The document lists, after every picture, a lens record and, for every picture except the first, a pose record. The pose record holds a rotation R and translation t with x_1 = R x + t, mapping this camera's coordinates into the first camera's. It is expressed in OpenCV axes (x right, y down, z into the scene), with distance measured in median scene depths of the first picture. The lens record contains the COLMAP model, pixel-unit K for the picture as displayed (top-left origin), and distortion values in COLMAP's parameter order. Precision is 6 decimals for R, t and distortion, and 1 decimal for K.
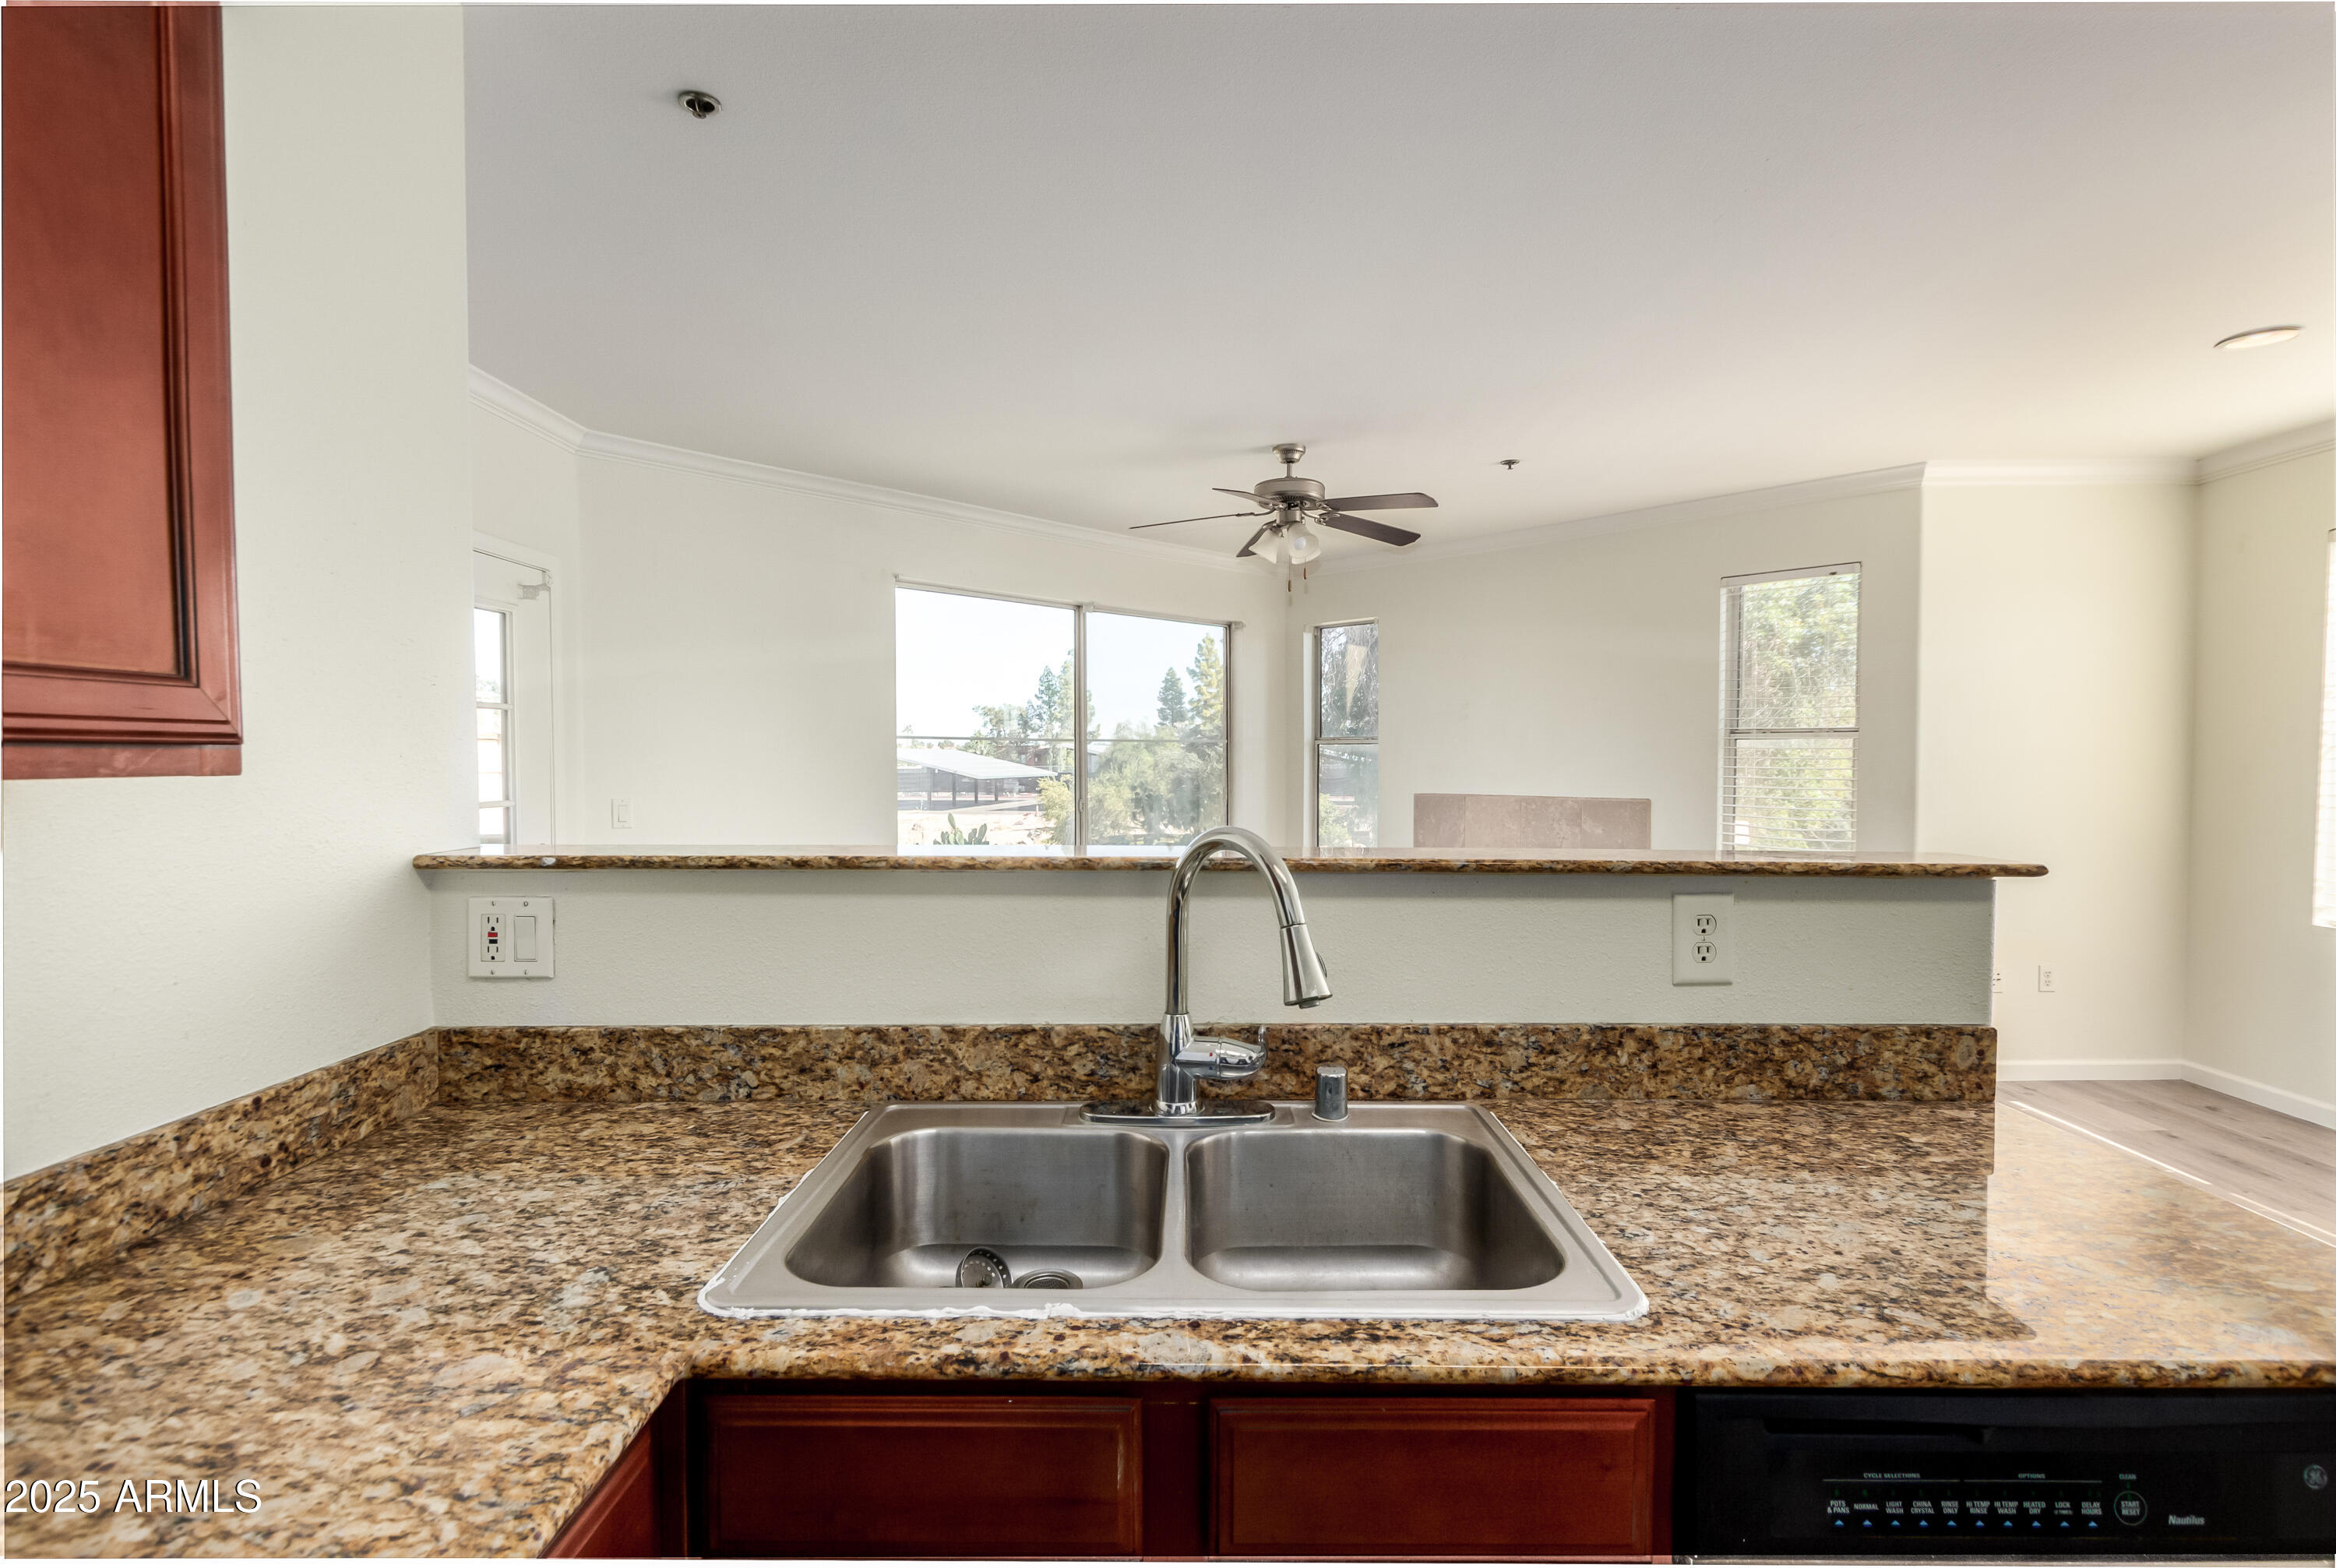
lens RADIAL K [[1081.4, 0, 1170.2], [0, 1081.4, 787.5], [0, 0, 1]] dist [0.001050, 0.000977]
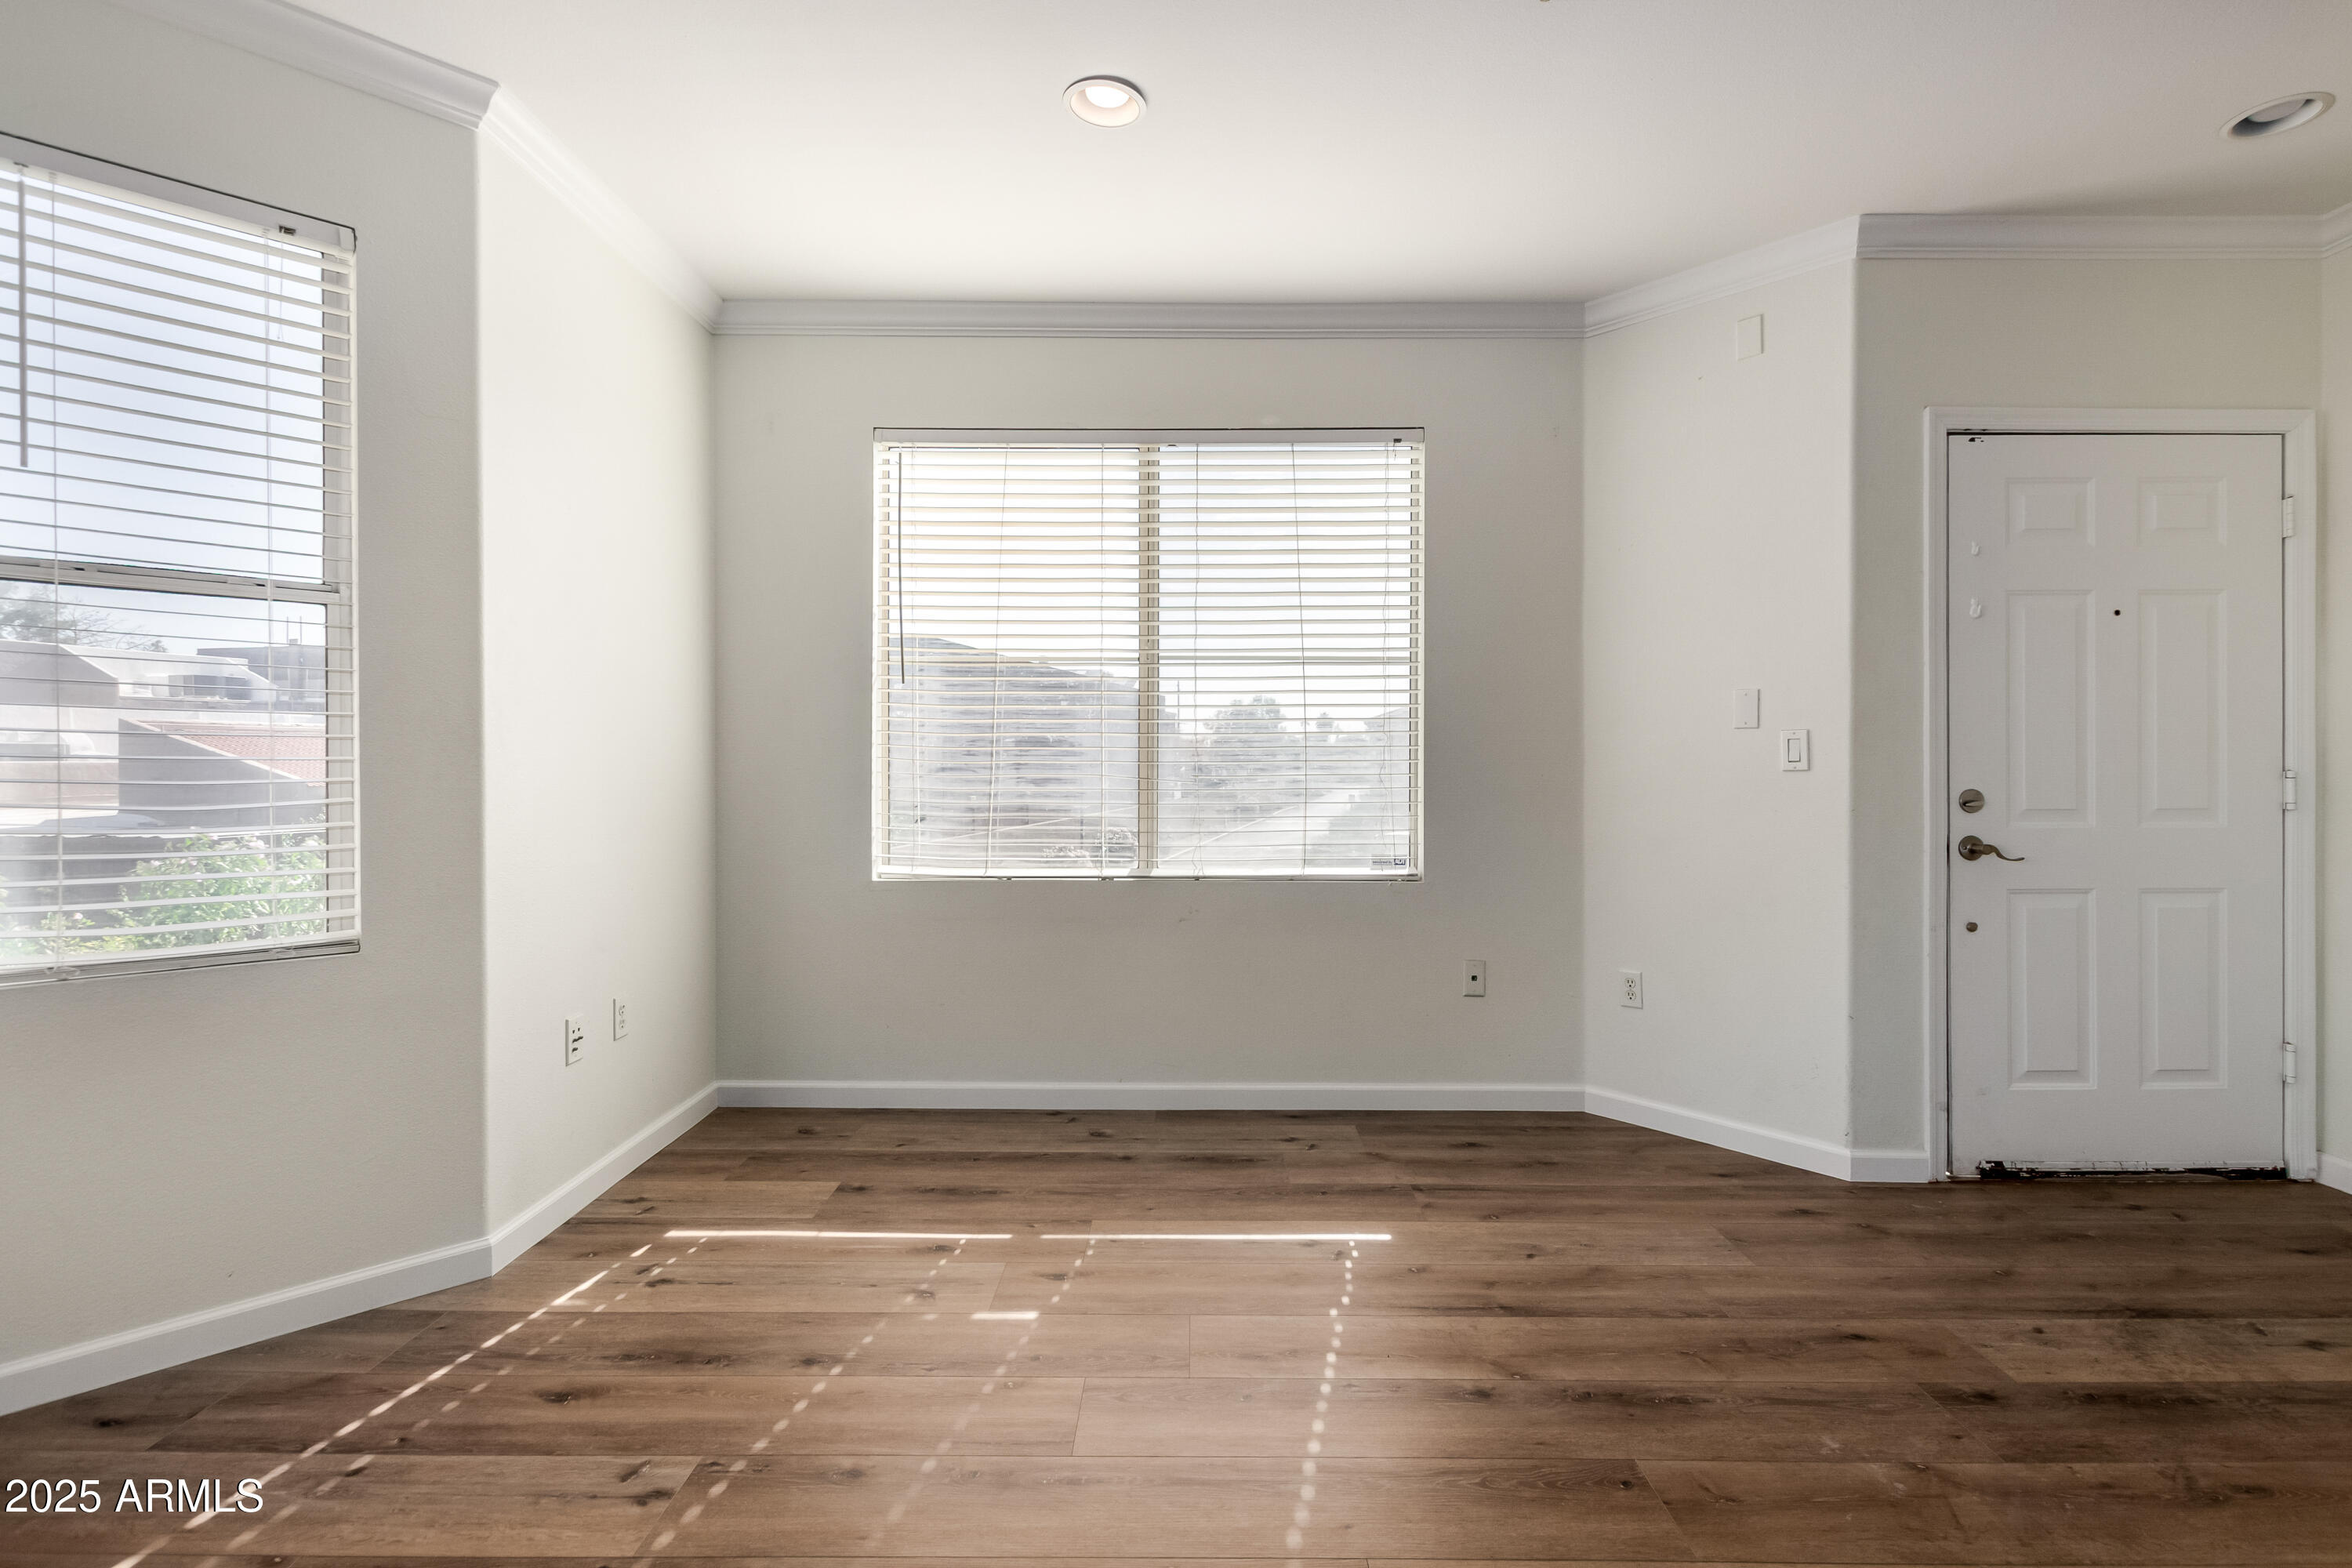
lens RADIAL K [[1073.7, 0, 1168.5], [0, 1073.7, 763.2], [0, 0, 1]] dist [0.004030, 0.000055]
pose [[-0.015563, -0.001703, 0.999877, 0.136786], [0.030284, 0.999539, 0.002174, 0.027718], [-0.999420, 0.030314, -0.015504, 0.544519]]
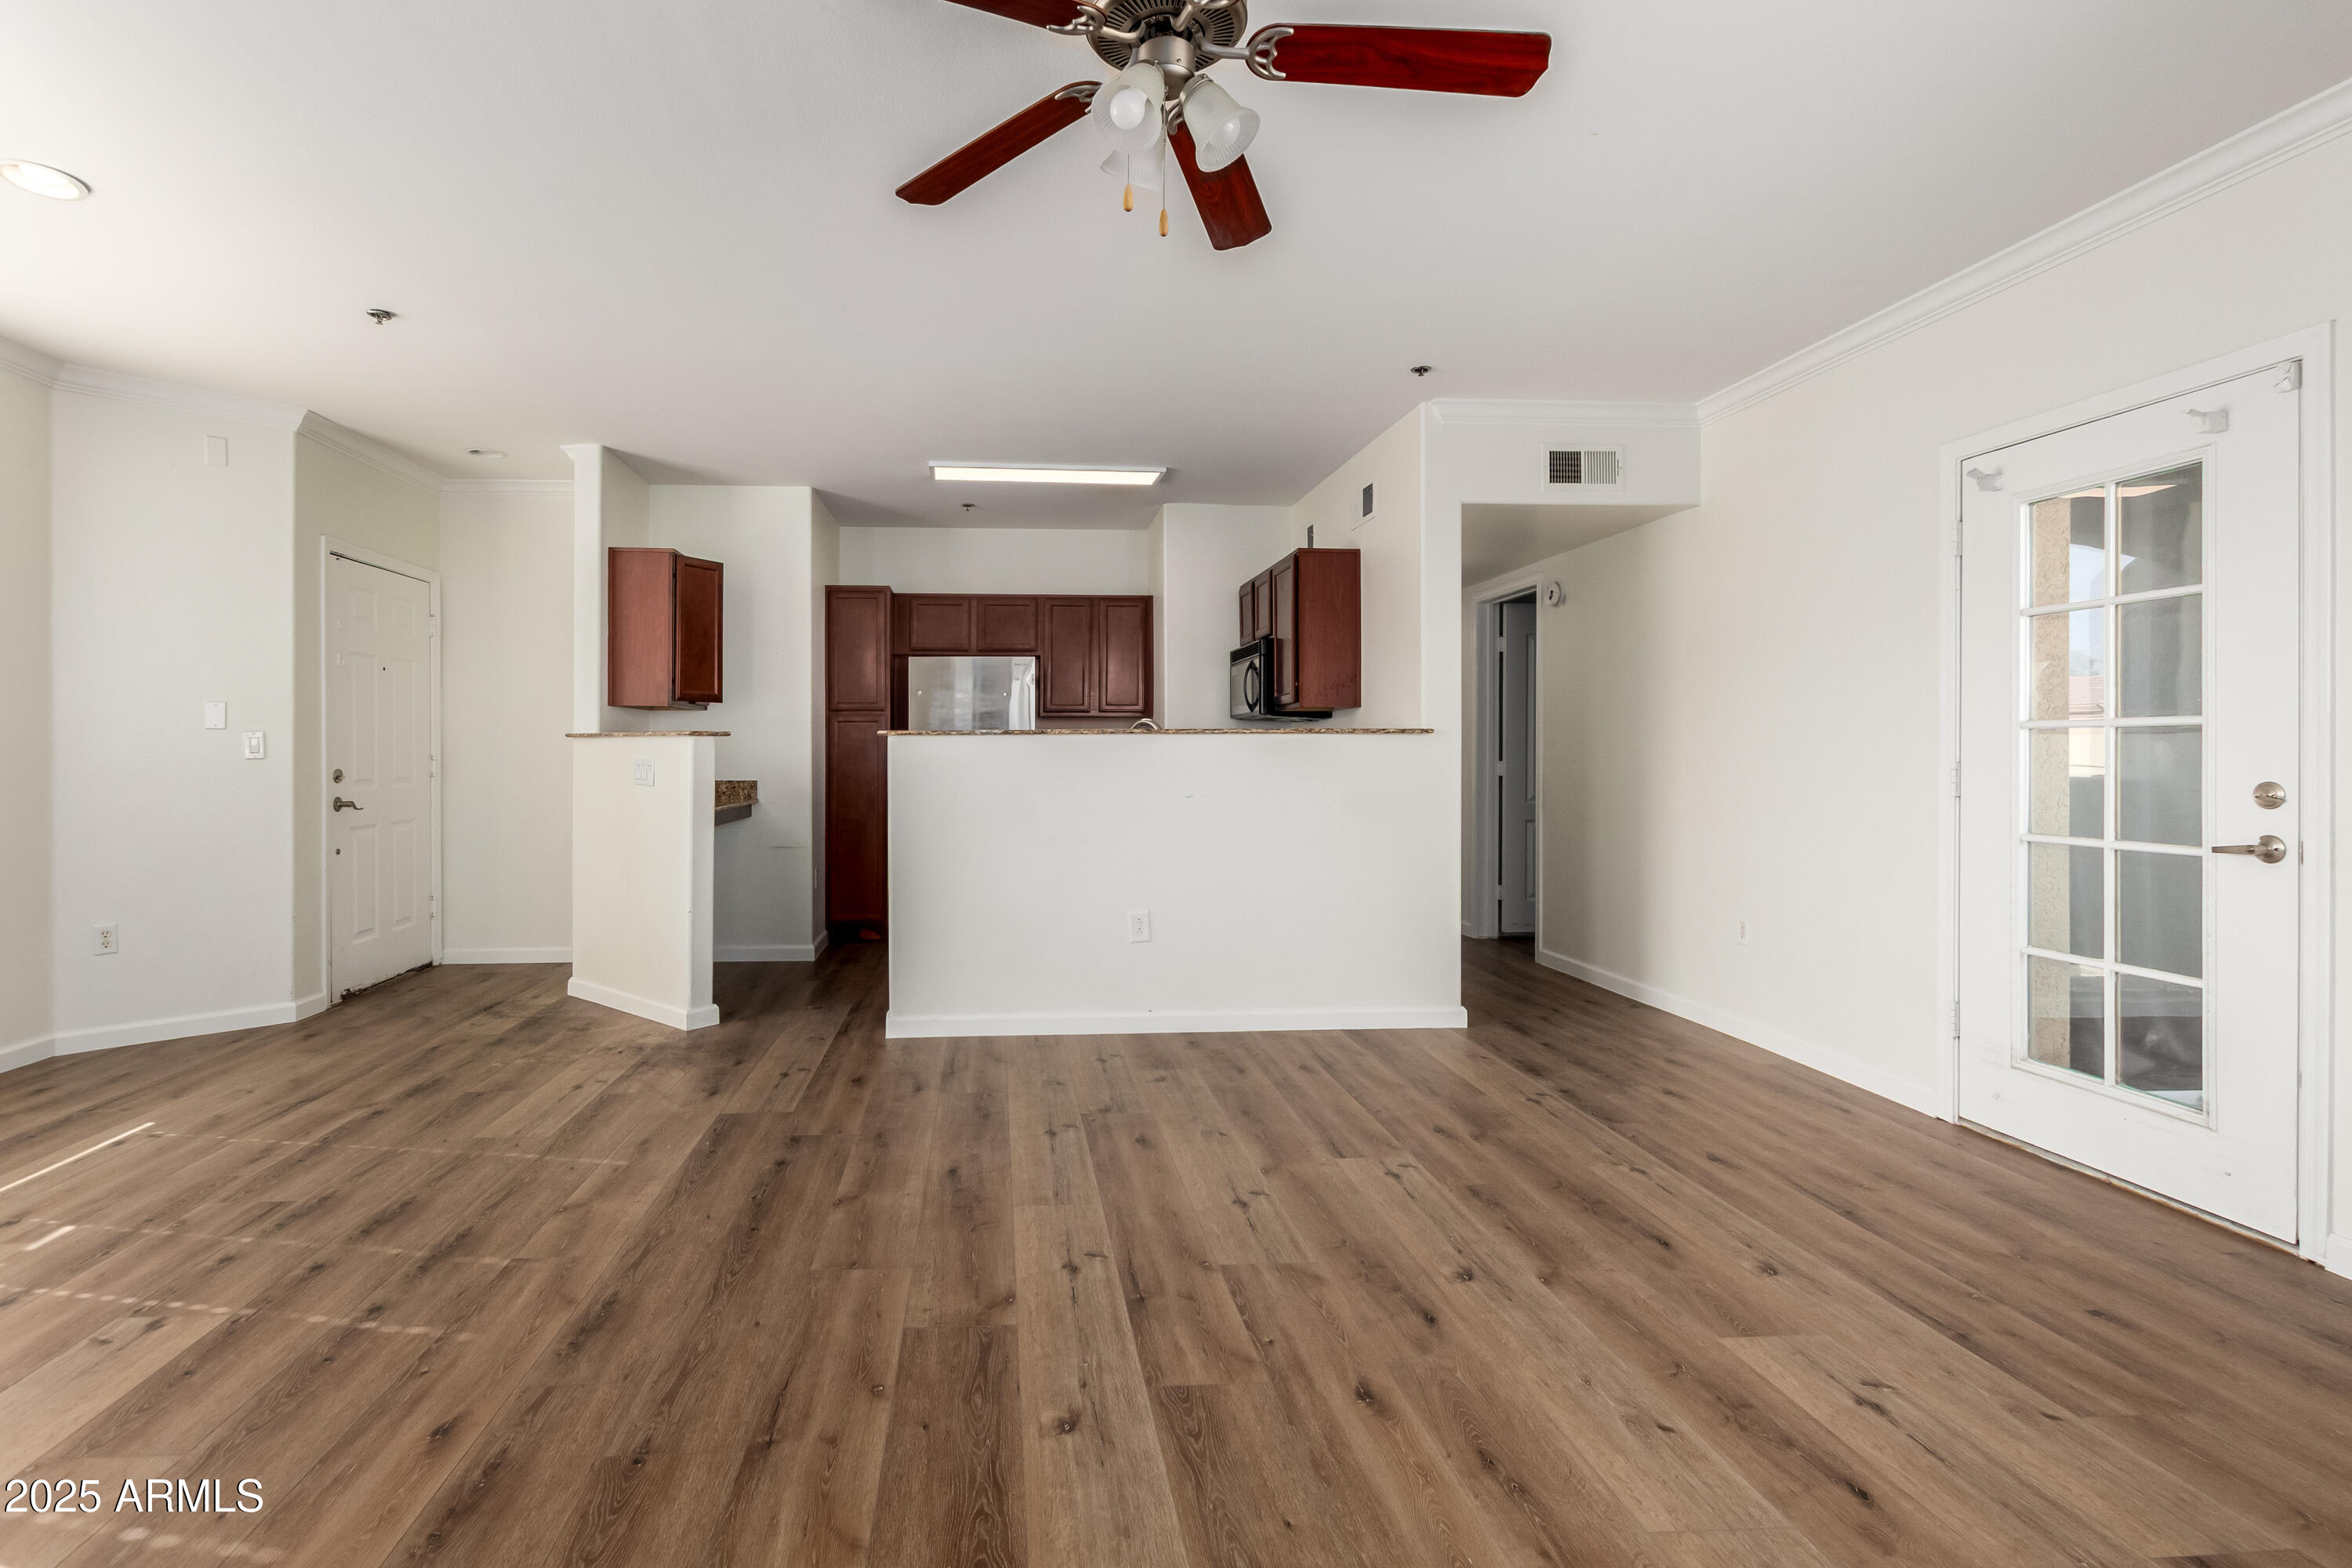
lens RADIAL K [[1073.7, 0, 1168.8], [0, 1073.7, 761.9], [0, 0, 1]] dist [0.004030, 0.000055]
pose [[-0.983881, 0.004824, -0.178761, 0.149095], [-0.002682, 0.999126, 0.041723, 0.009048], [0.178806, 0.041530, -0.983007, 1.134601]]
